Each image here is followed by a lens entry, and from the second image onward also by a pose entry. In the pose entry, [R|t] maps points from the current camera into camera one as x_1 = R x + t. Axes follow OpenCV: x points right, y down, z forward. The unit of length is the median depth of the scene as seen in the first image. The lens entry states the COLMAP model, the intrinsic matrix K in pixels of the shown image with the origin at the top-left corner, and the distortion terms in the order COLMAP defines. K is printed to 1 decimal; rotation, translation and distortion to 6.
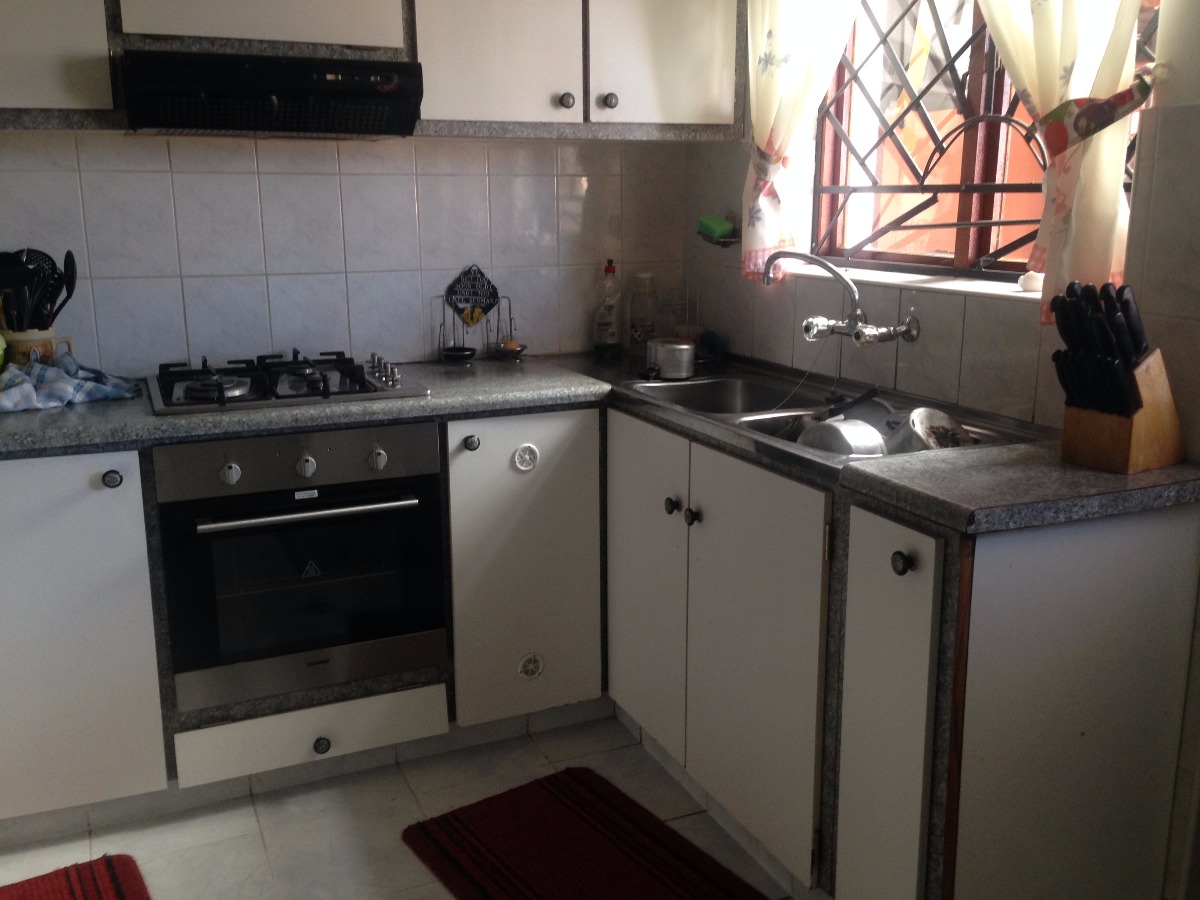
lens RADIAL K [[1112.1, 0, 600.0], [0, 1112.1, 450.0], [0, 0, 1]] dist [0.131146, -0.219726]
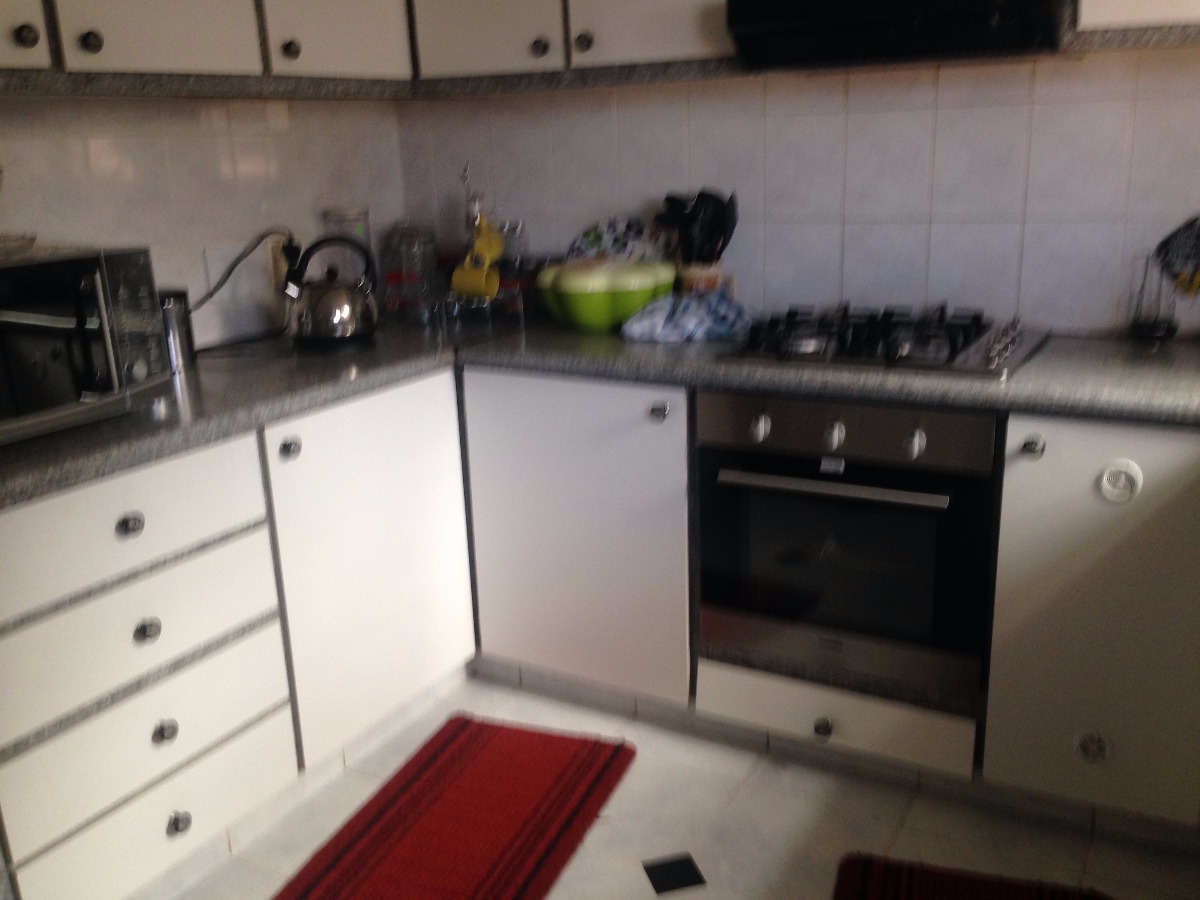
lens RADIAL K [[1078.3, 0, 544.9], [0, 1078.3, 444.4], [0, 0, 1]] dist [0.115265, -0.214065]
pose [[0.583656, 0.204163, -0.785915, 0.286080], [-0.144593, 0.978538, 0.146821, -0.071279], [0.799023, 0.027945, 0.600650, 0.258348]]
